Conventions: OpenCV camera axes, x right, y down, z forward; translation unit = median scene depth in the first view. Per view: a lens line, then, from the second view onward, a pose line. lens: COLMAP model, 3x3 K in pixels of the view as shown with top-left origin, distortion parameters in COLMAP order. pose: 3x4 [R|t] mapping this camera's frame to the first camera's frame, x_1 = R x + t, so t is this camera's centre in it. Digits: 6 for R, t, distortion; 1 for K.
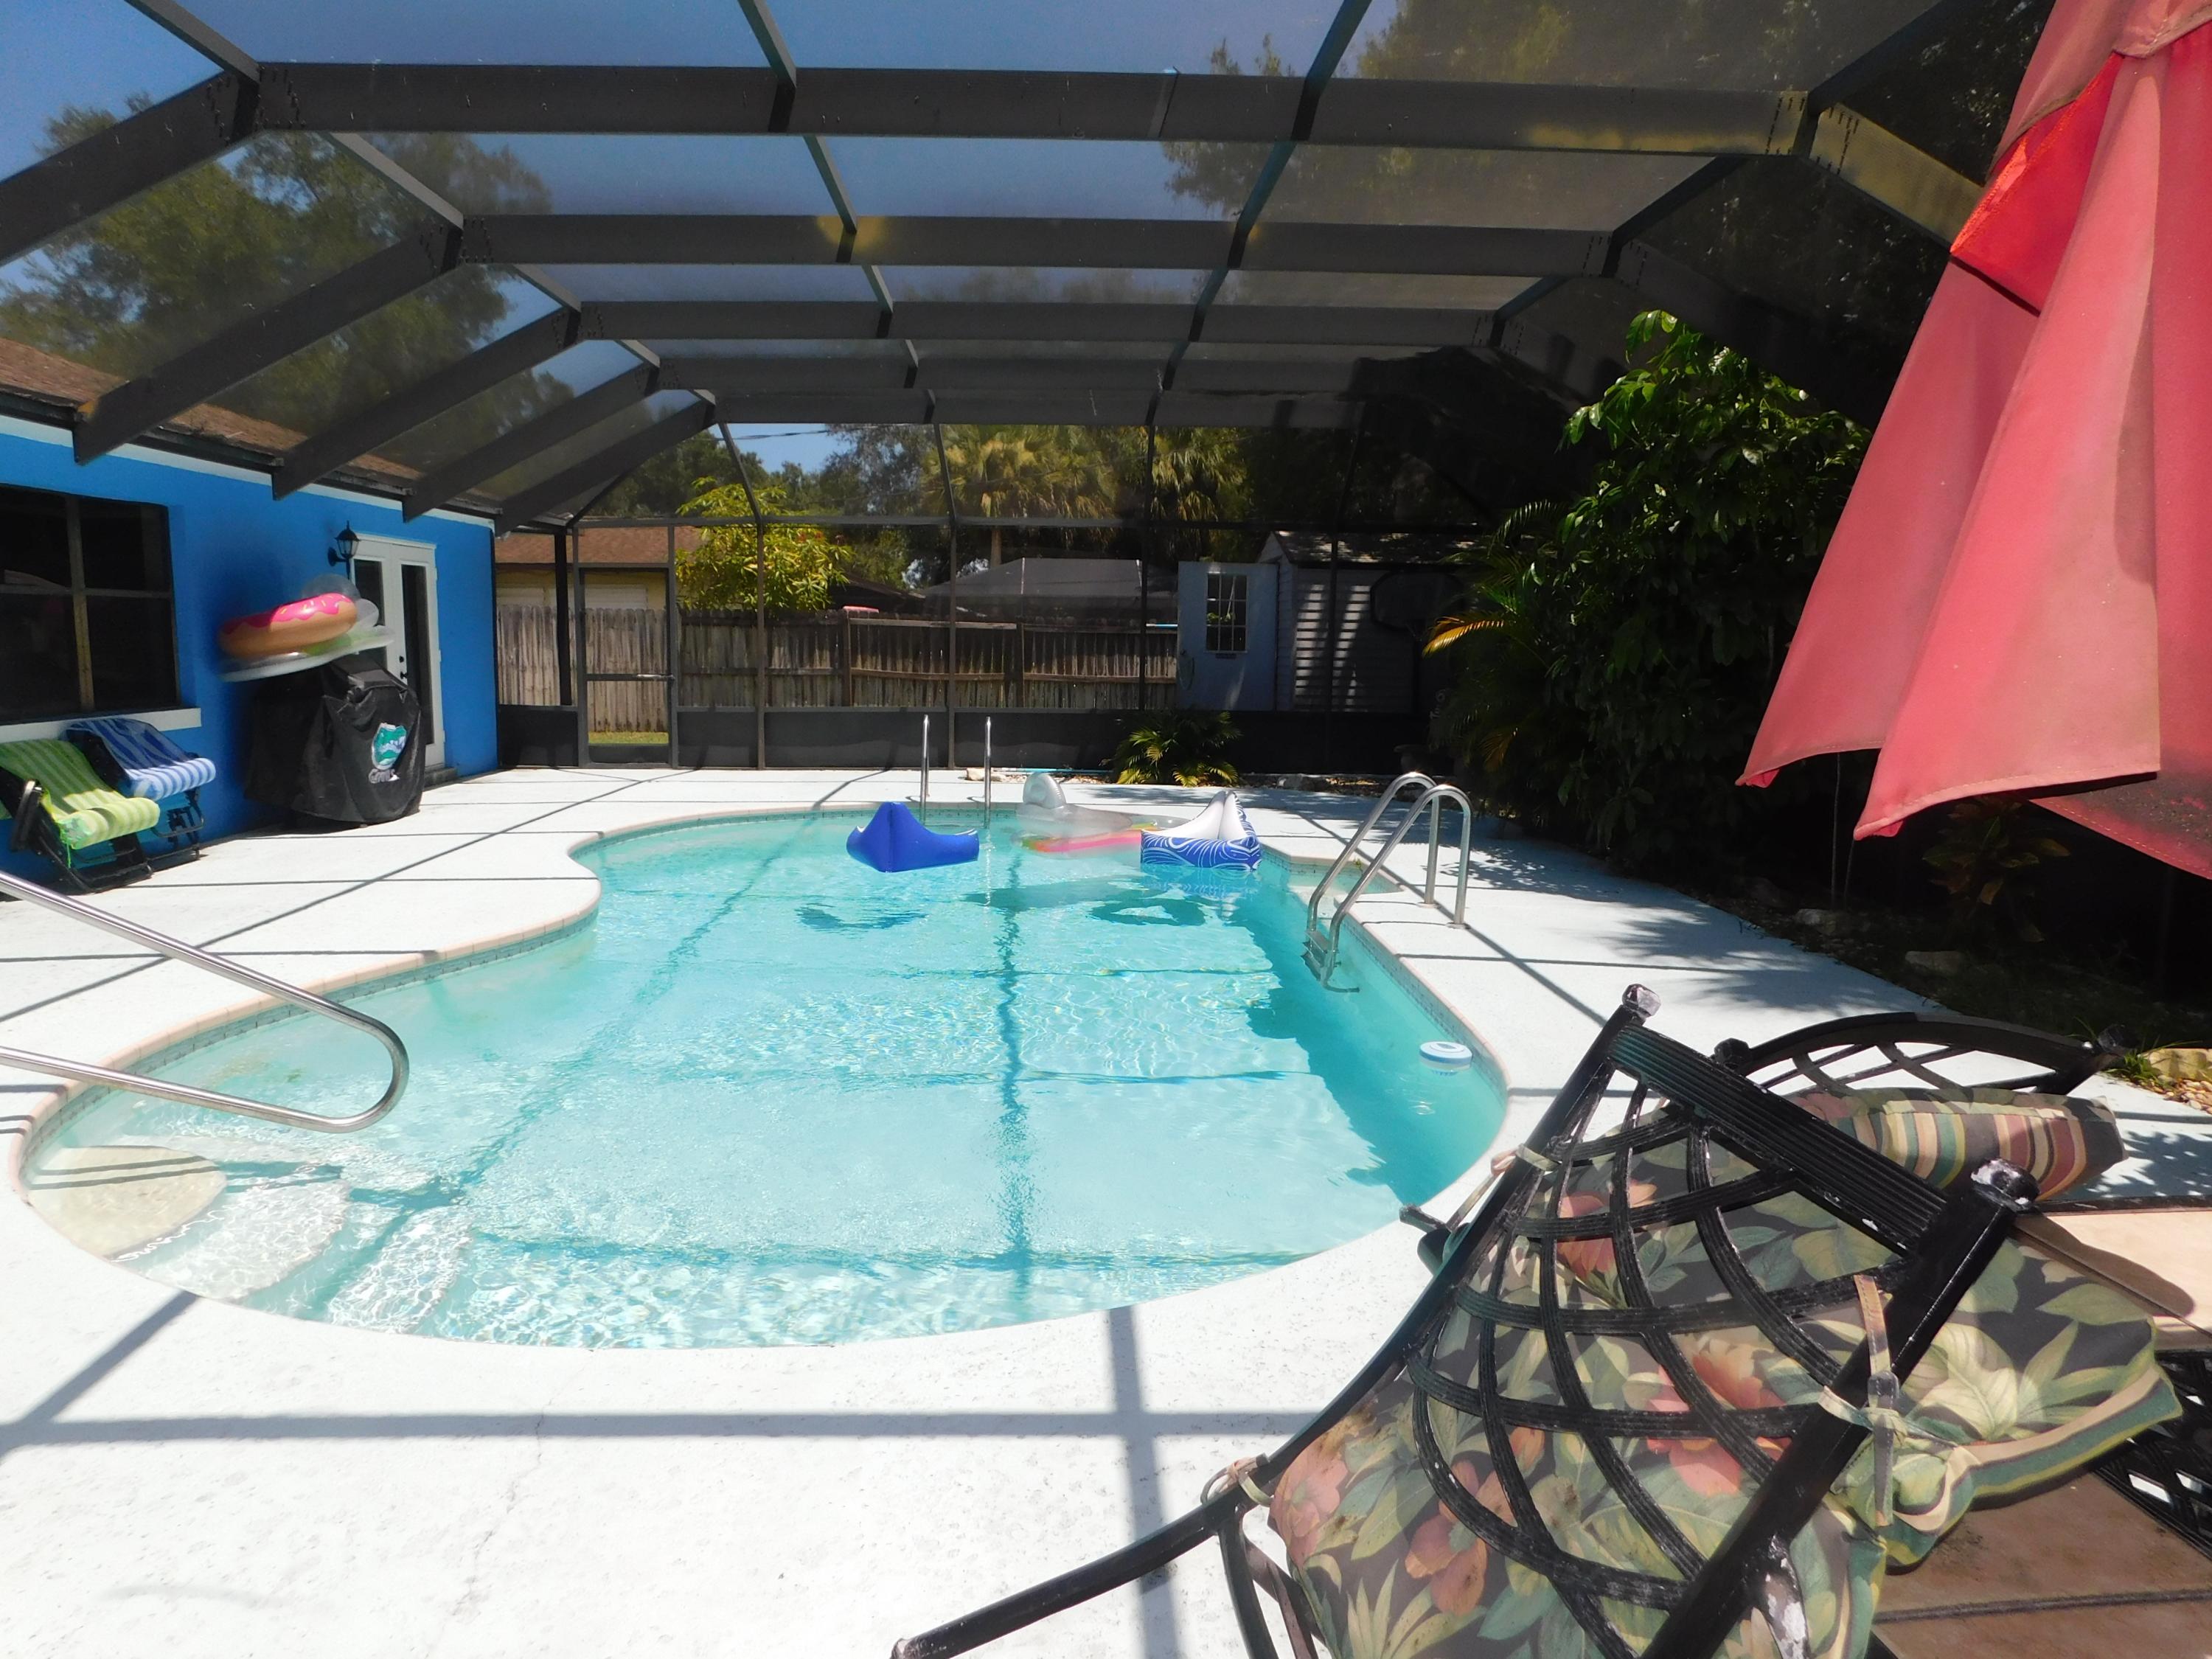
lens RADIAL K [[1452.1, 0, 1106.0], [0, 1452.1, 829.5], [0, 0, 1]] dist [-0.078502, 0.062578]
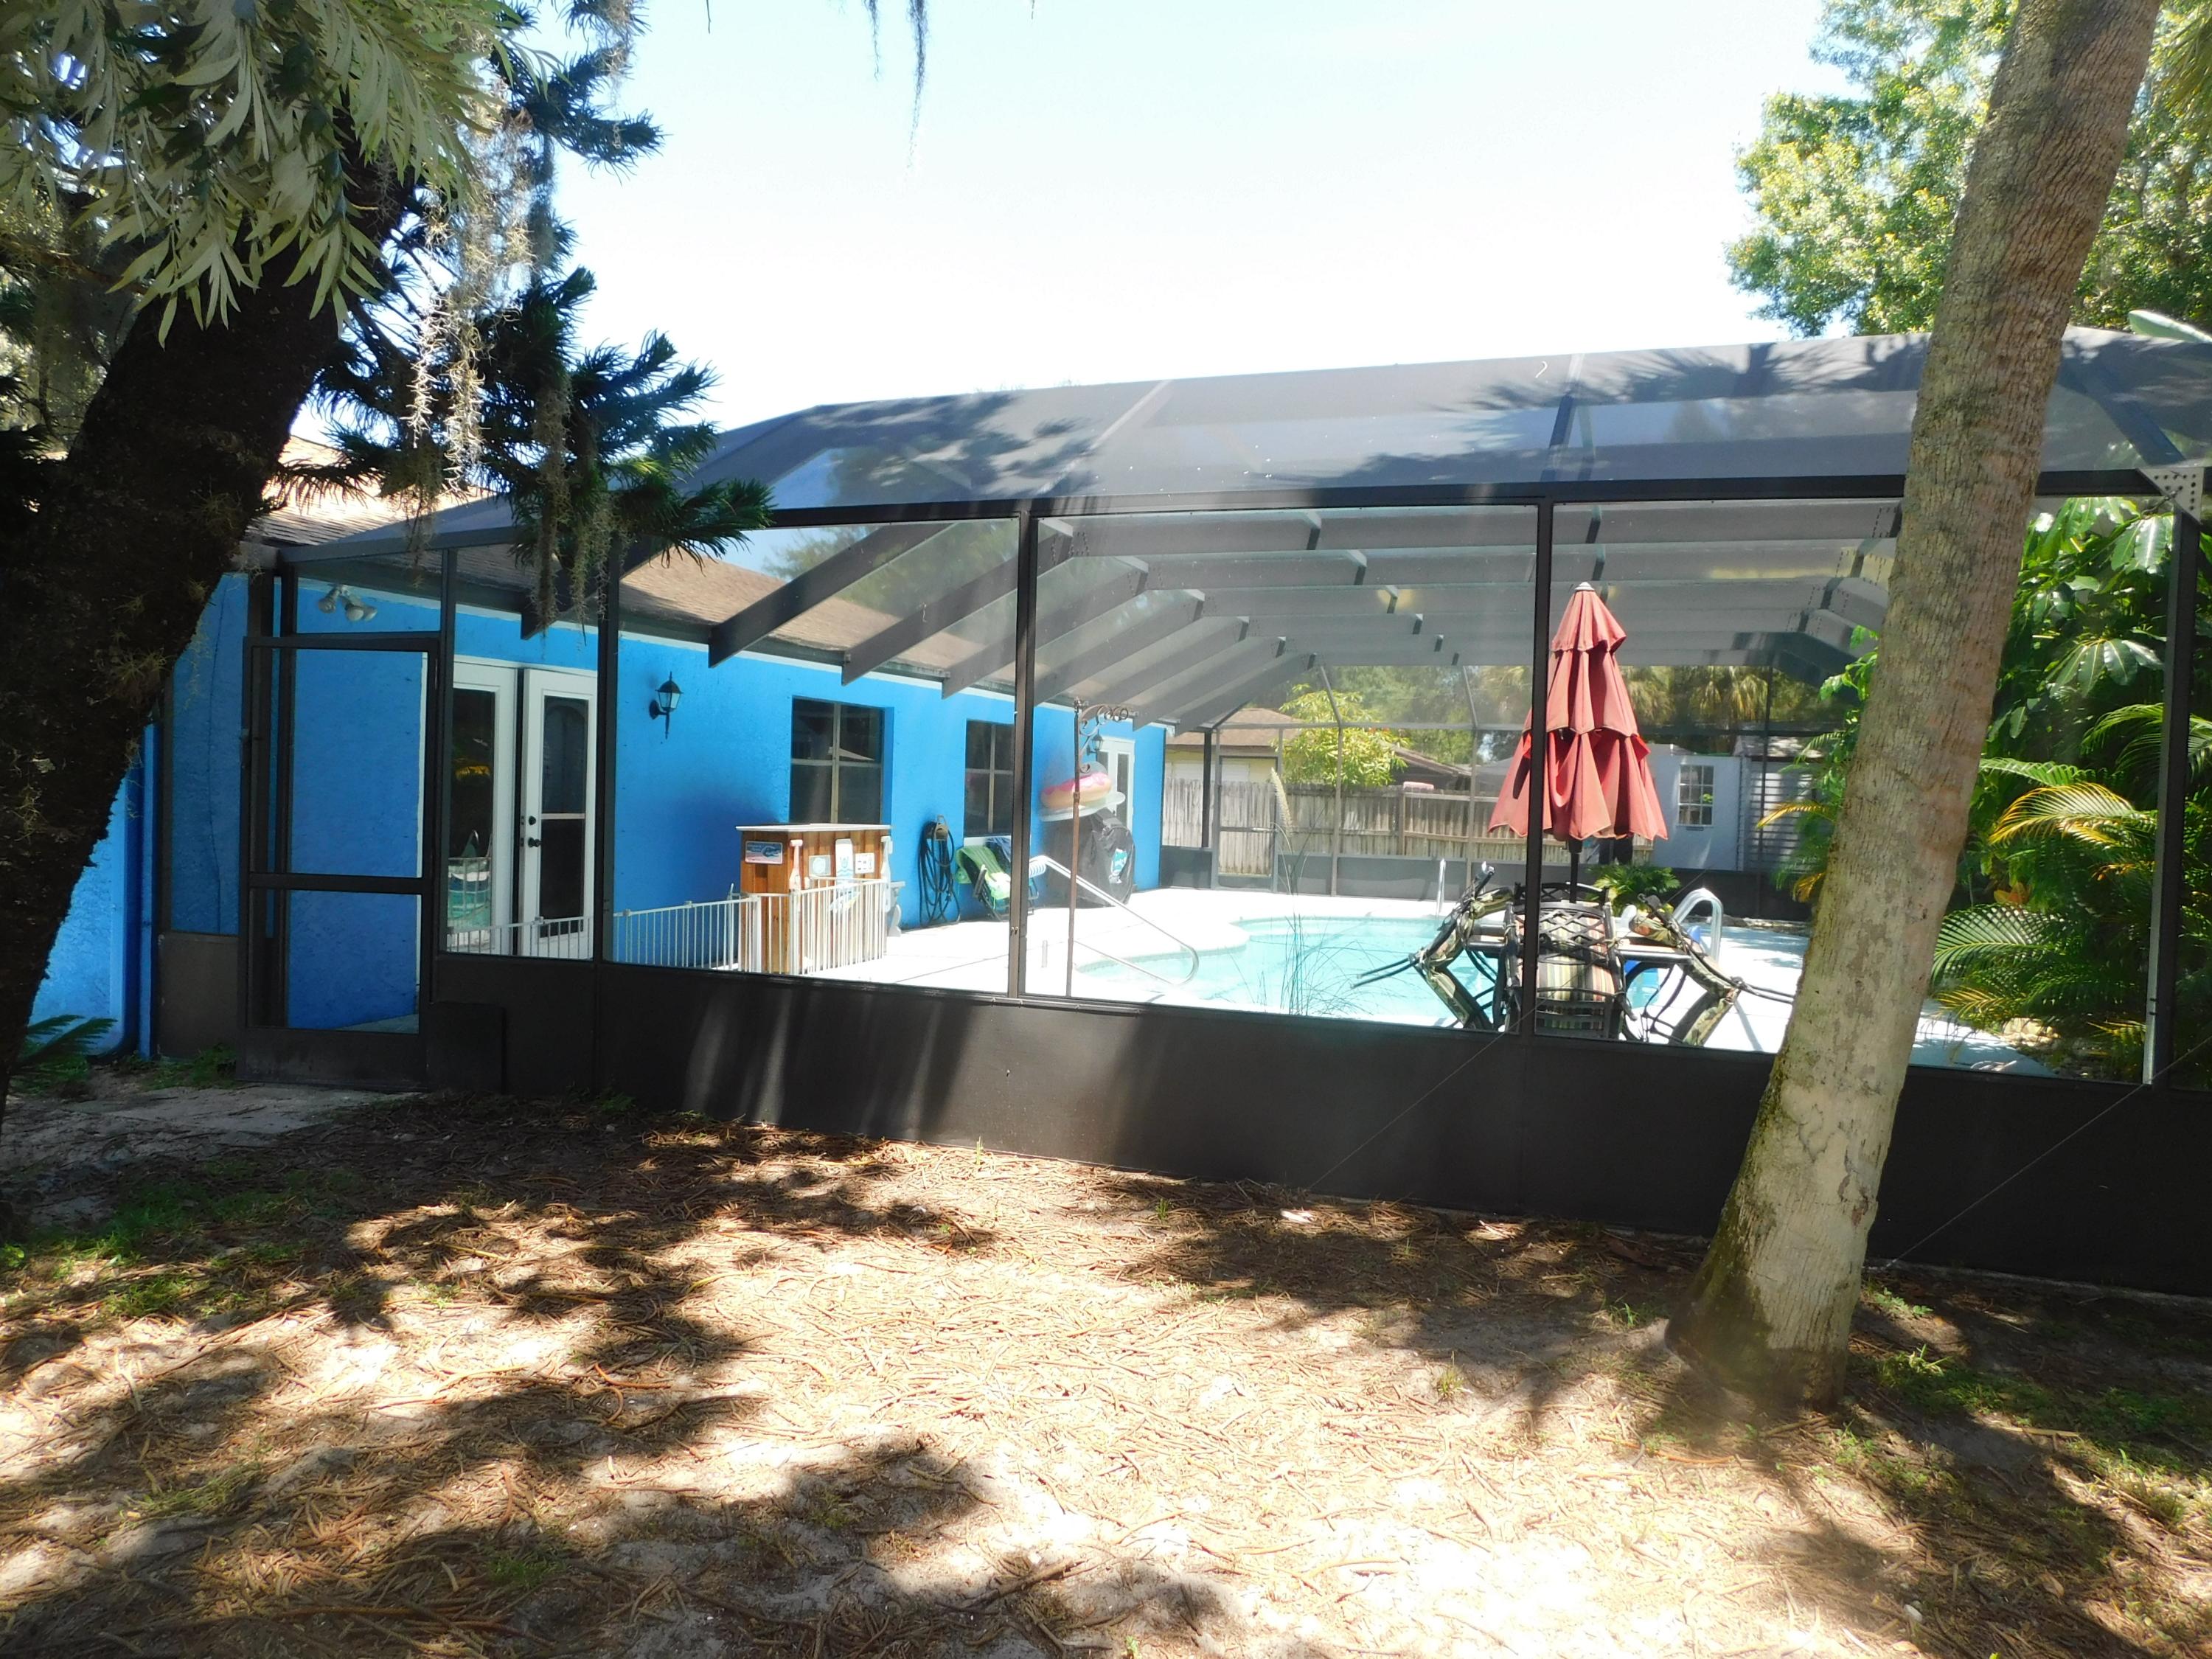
lens RADIAL K [[1515.9, 0, 1106.0], [0, 1515.9, 829.5], [0, 0, 1]] dist [-0.087336, -0.000137]
pose [[0.927594, 0.028060, -0.372535, 0.091915], [-0.071503, 0.992075, -0.103314, 0.053244], [0.366684, 0.122471, 0.922249, -0.398356]]
